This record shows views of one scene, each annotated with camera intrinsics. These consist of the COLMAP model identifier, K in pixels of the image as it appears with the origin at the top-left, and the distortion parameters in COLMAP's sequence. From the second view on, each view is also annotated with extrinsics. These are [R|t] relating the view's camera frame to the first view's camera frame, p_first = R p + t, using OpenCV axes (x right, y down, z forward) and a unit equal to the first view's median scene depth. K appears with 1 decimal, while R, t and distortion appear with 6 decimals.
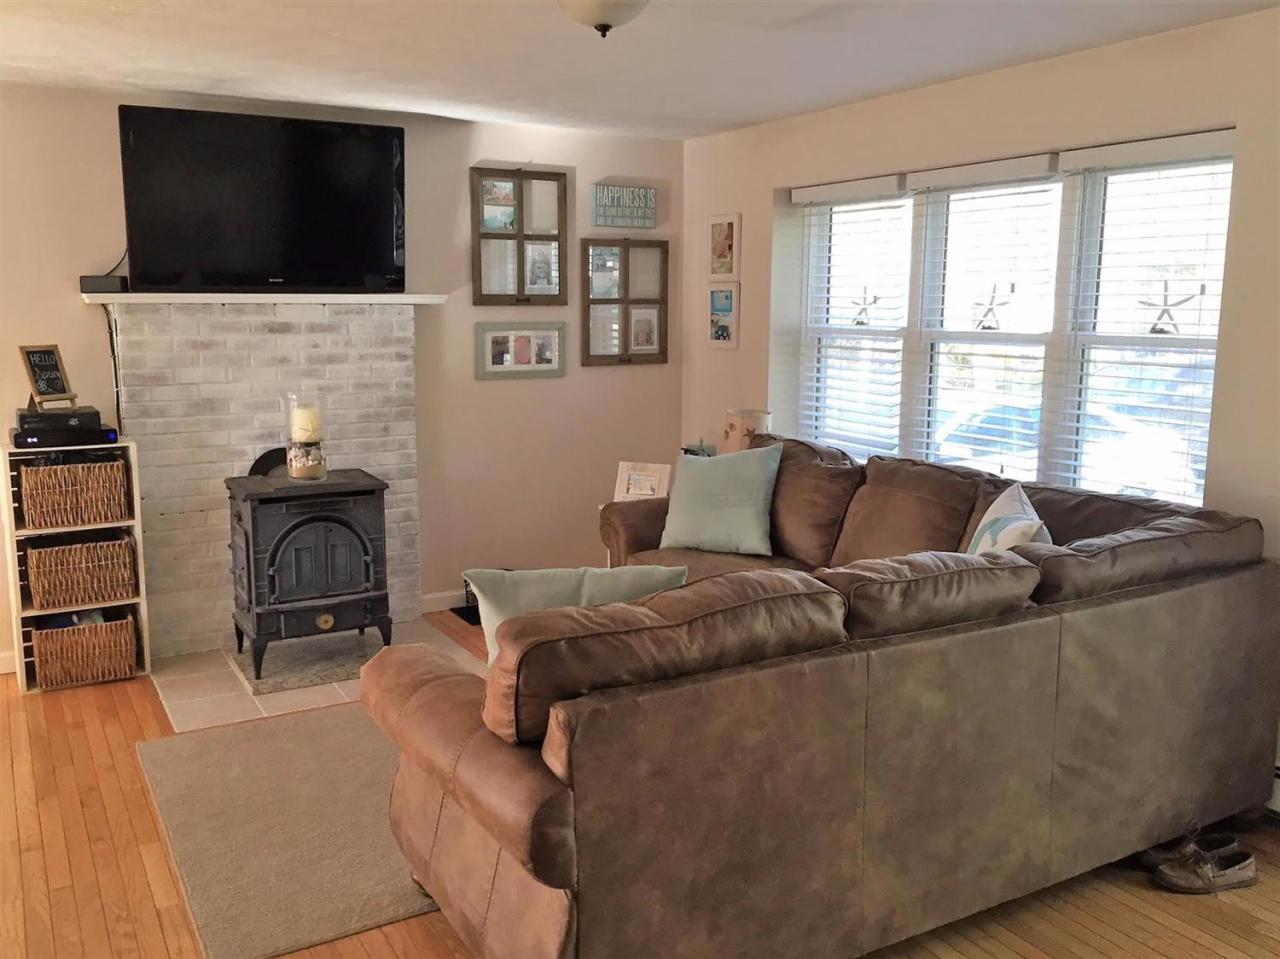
lens RADIAL K [[1083.4, 0, 639.3], [0, 1083.4, 478.3], [0, 0, 1]] dist [0.062206, -0.081614]
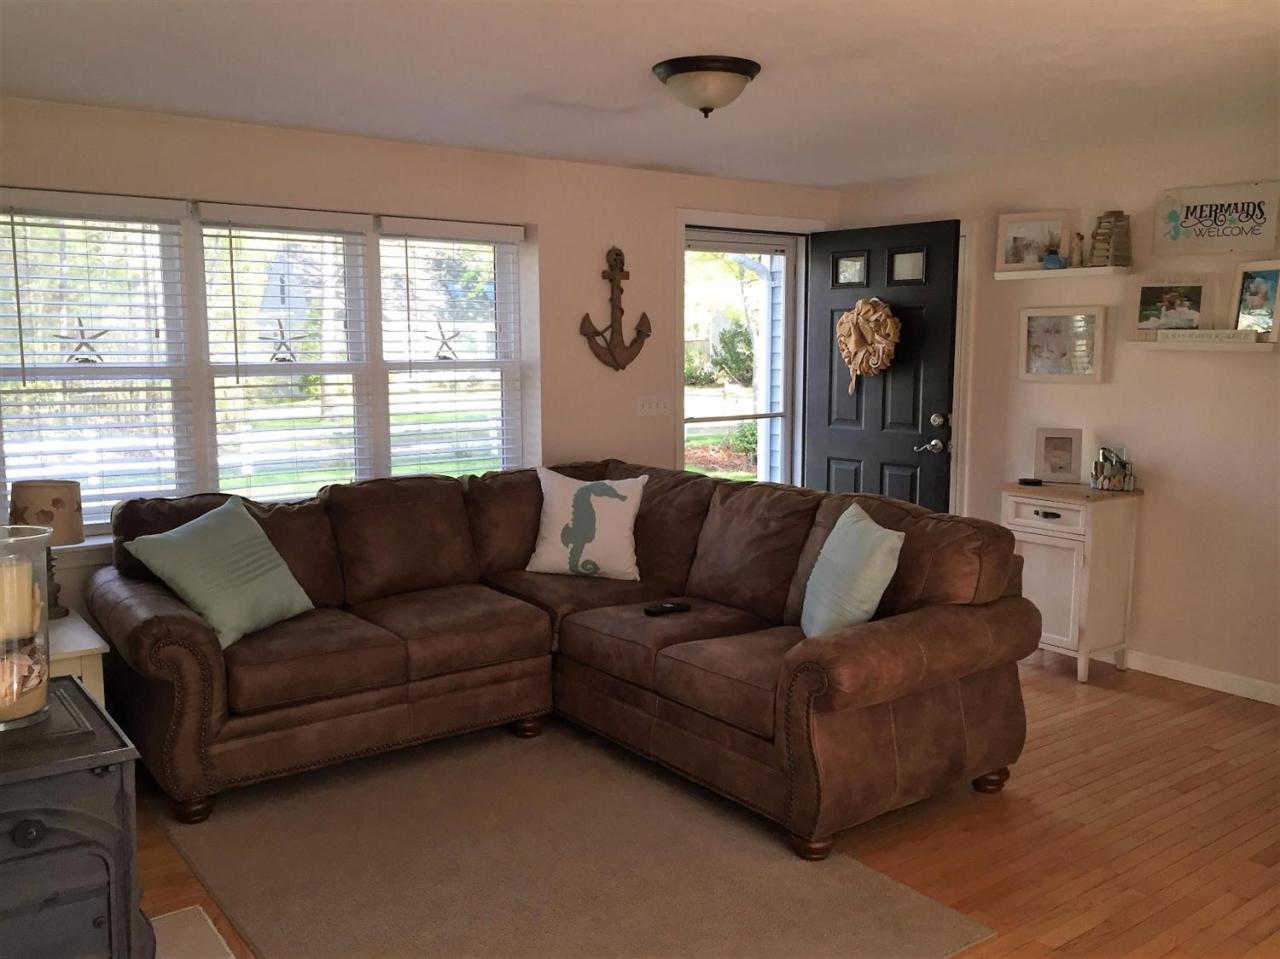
lens RADIAL K [[1083.4, 0, 639.3], [0, 1083.4, 478.4], [0, 0, 1]] dist [0.062206, -0.081614]
pose [[-0.109771, -0.137298, 0.984429, -0.810689], [0.156881, 0.975606, 0.153561, -0.134297], [-0.981498, 0.171294, -0.085554, 0.766344]]
